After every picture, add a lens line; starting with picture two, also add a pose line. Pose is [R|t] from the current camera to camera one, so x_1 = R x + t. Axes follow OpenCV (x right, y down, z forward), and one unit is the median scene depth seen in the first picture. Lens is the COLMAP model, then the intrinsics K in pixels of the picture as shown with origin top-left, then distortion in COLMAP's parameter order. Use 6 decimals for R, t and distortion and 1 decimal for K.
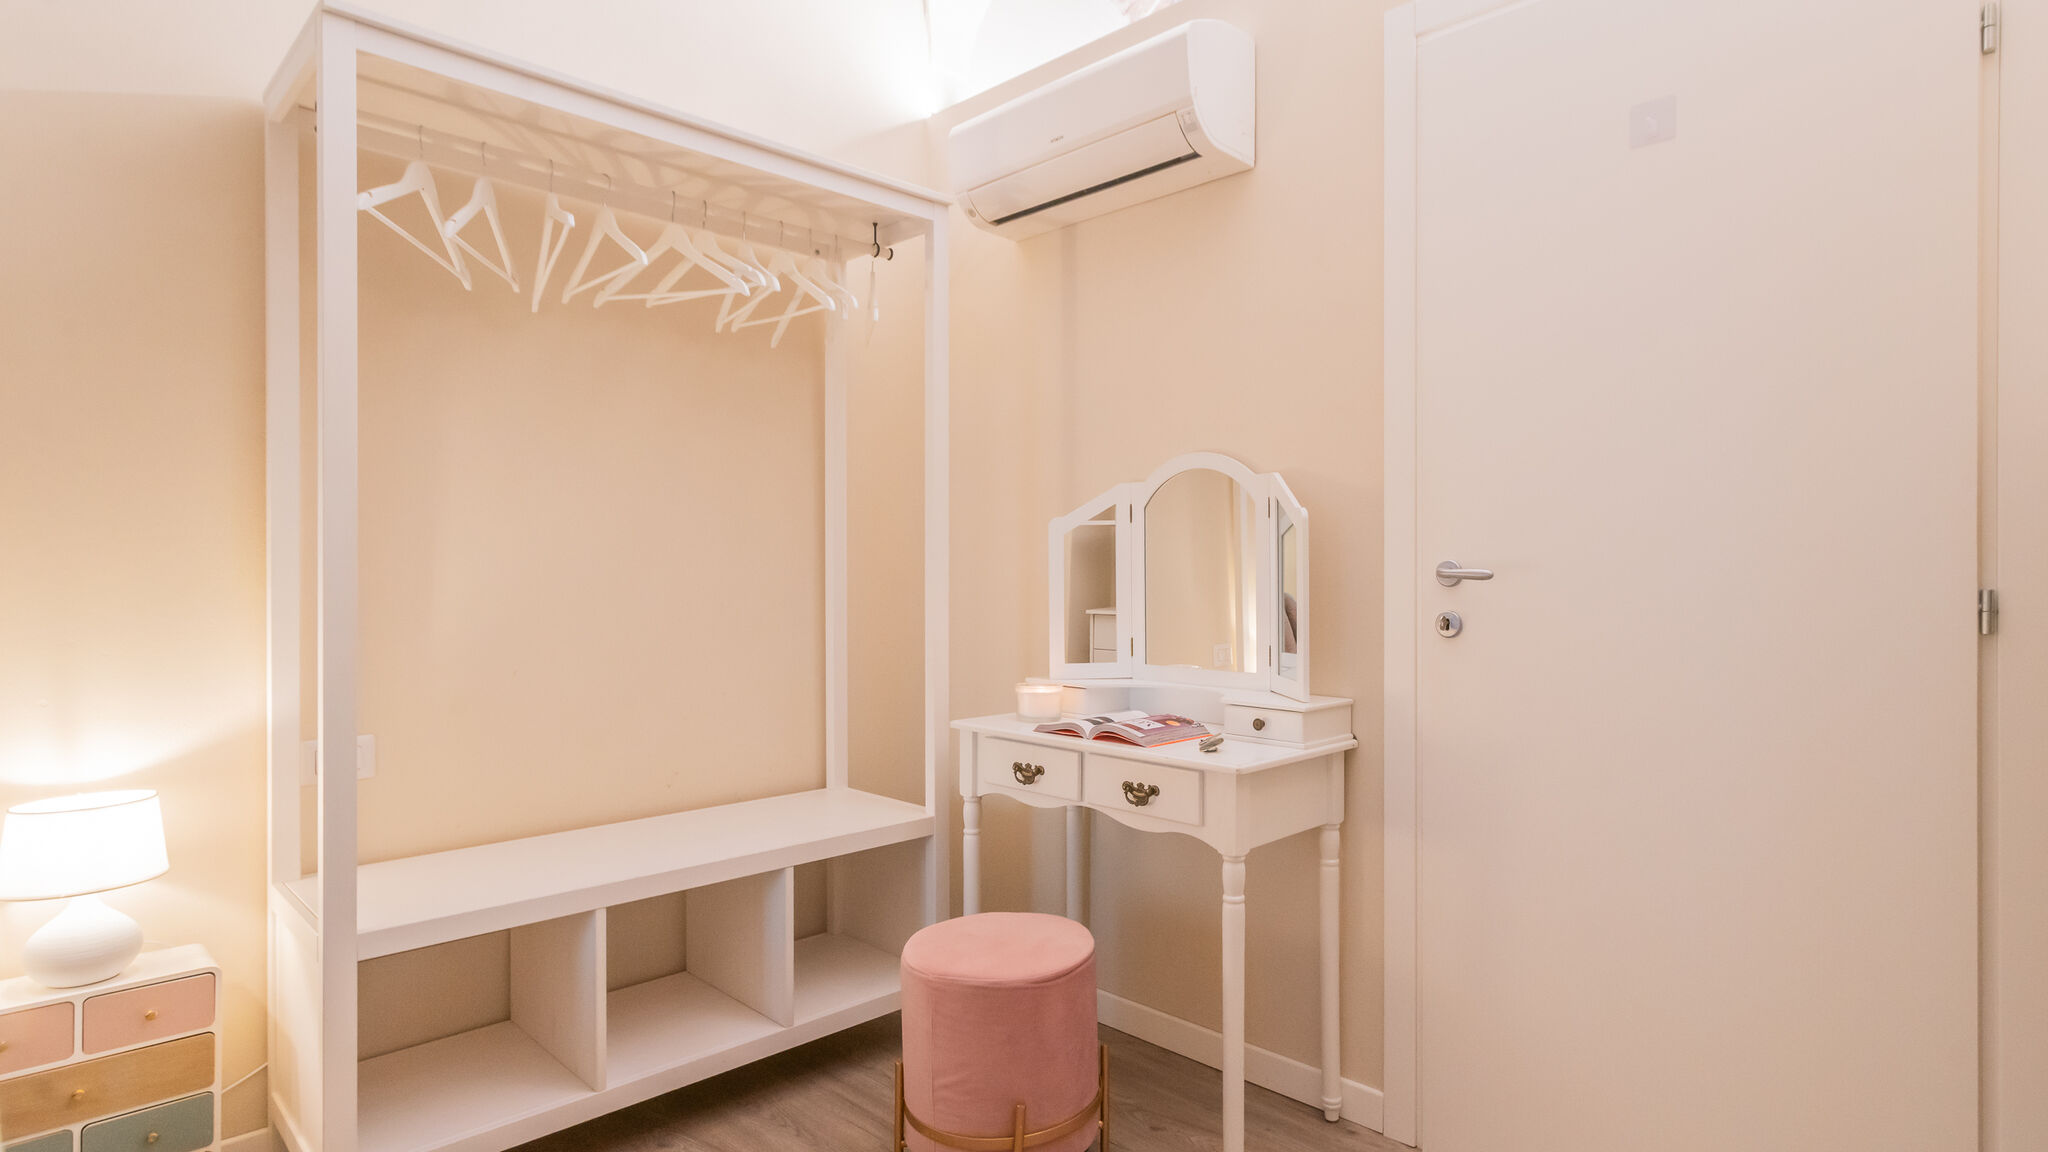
lens RADIAL K [[1066.8, 0, 1098.1], [0, 1066.8, 574.5], [0, 0, 1]] dist [0.000898, 0.000882]
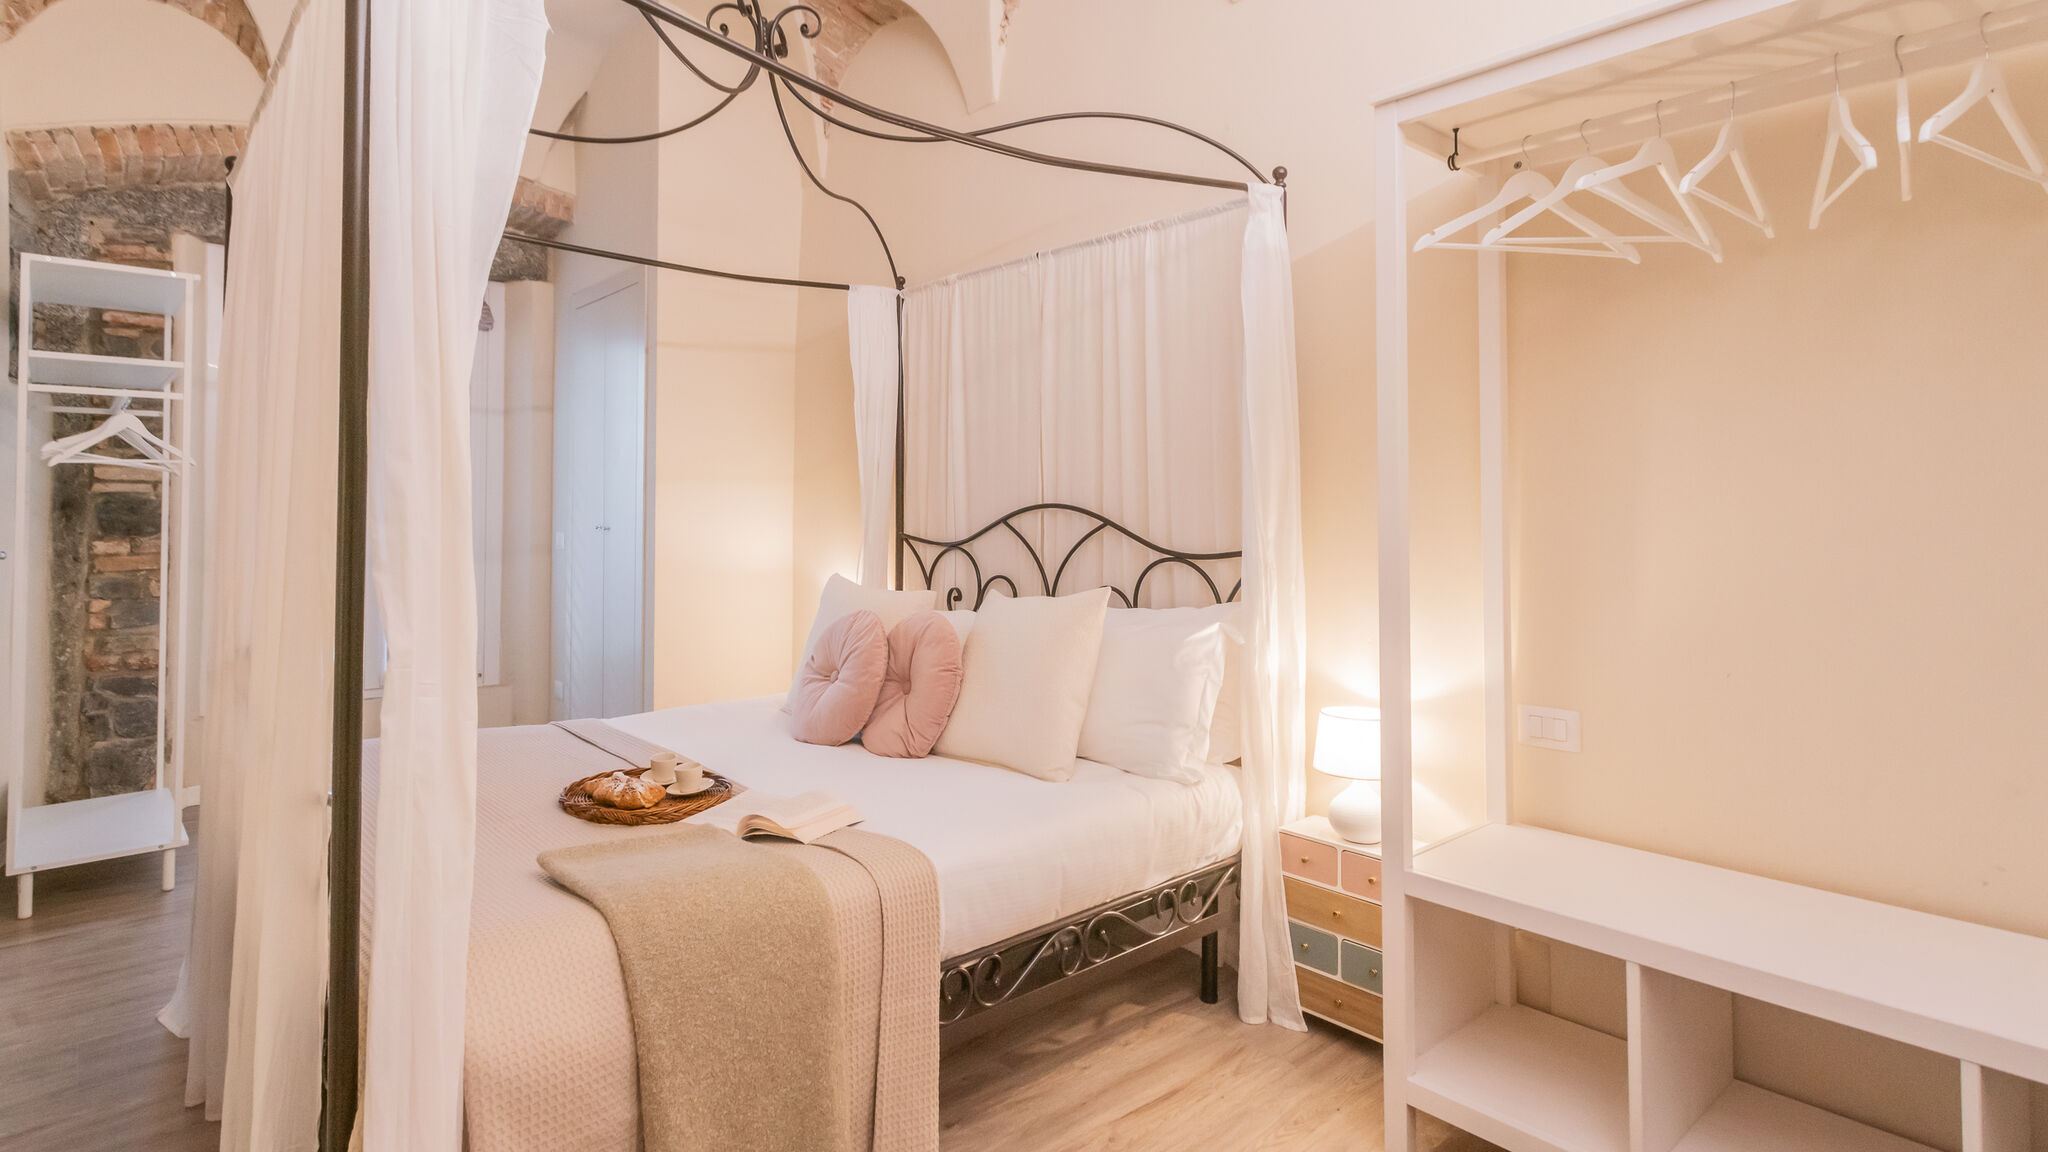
lens RADIAL K [[1025.9, 0, 964.0], [0, 1025.9, 486.4], [0, 0, 1]] dist [0.004705, 0.001351]
pose [[-0.106408, -0.025949, -0.993984, 0.374934], [-0.001734, 0.999663, -0.025911, -0.042721], [0.994321, -0.001033, -0.106417, 0.491336]]
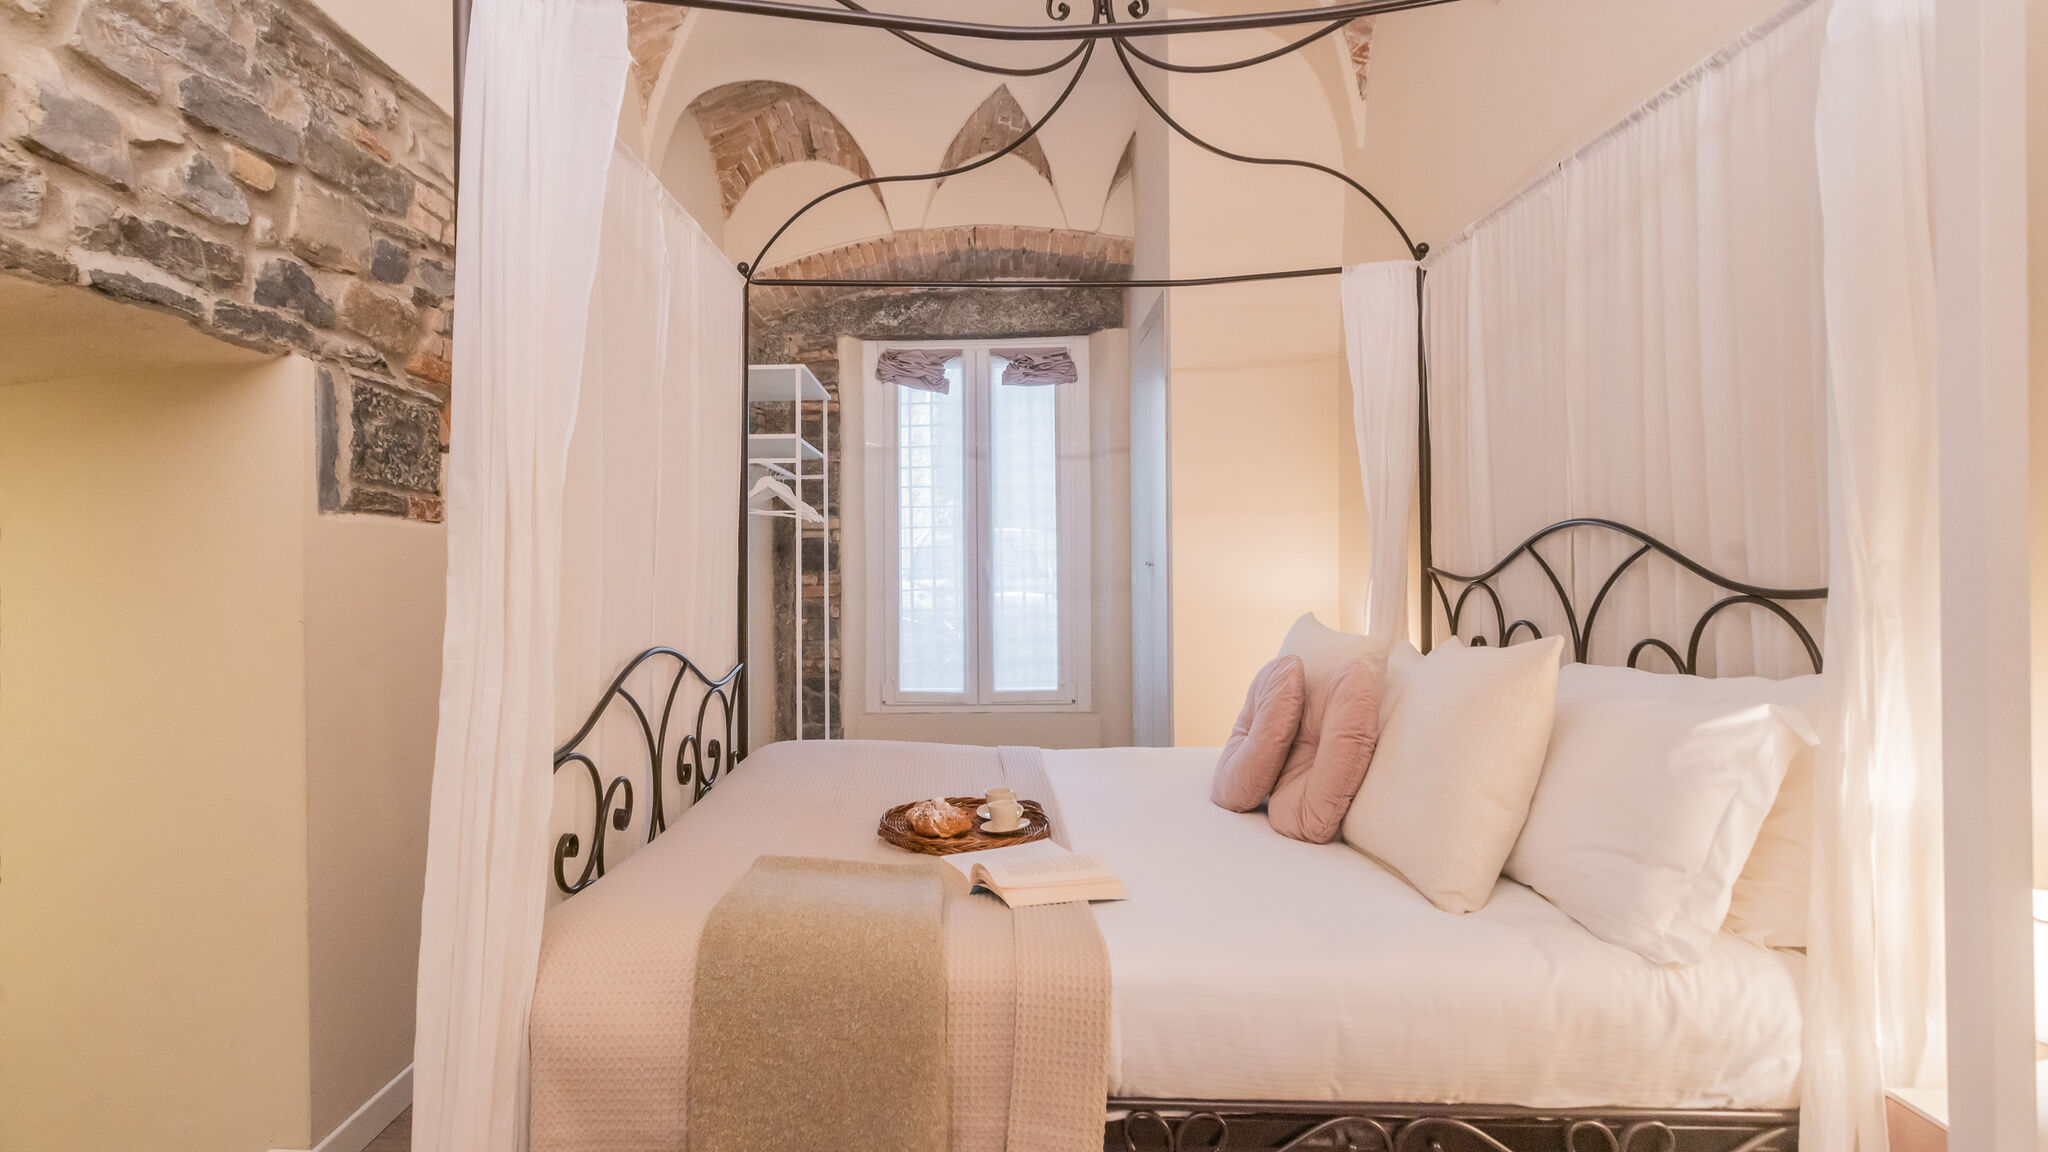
lens RADIAL K [[1002.5, 0, 937.5], [0, 1002.5, 553.9], [0, 0, 1]] dist [-0.000707, 0.000610]
pose [[-0.756735, -0.000197, -0.653721, 0.036075], [0.007324, 0.999935, -0.008779, -0.017073], [0.653680, -0.011431, -0.756685, 0.796459]]
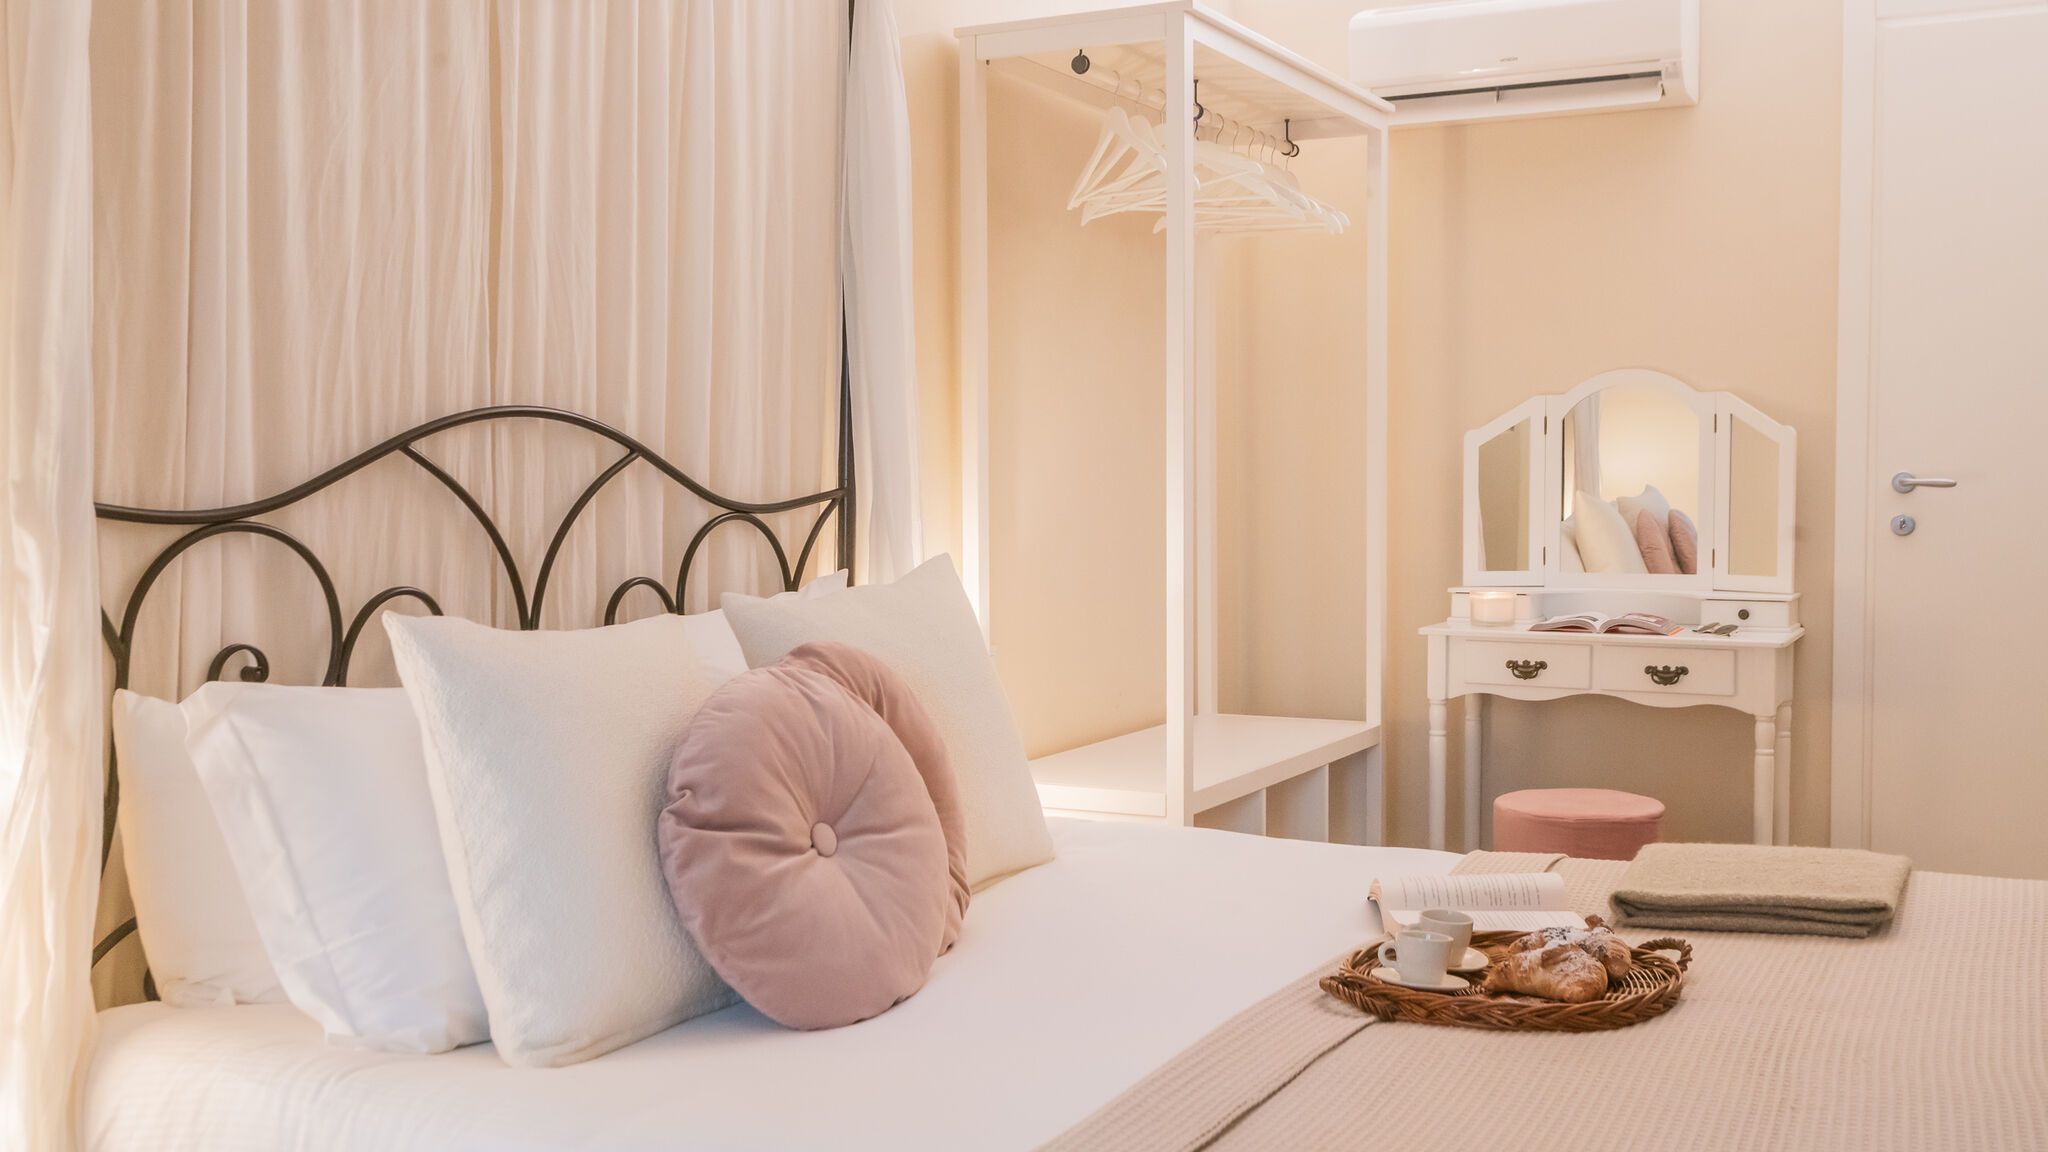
lens RADIAL K [[2021.5, 0, 1036.2], [0, 2021.5, 578.8], [0, 0, 1]] dist [0.020425, -0.026889]
pose [[0.957140, -0.017515, 0.289096, -1.166736], [0.002989, 0.998714, 0.050610, -0.011848], [-0.289611, -0.047577, 0.955961, -0.842901]]
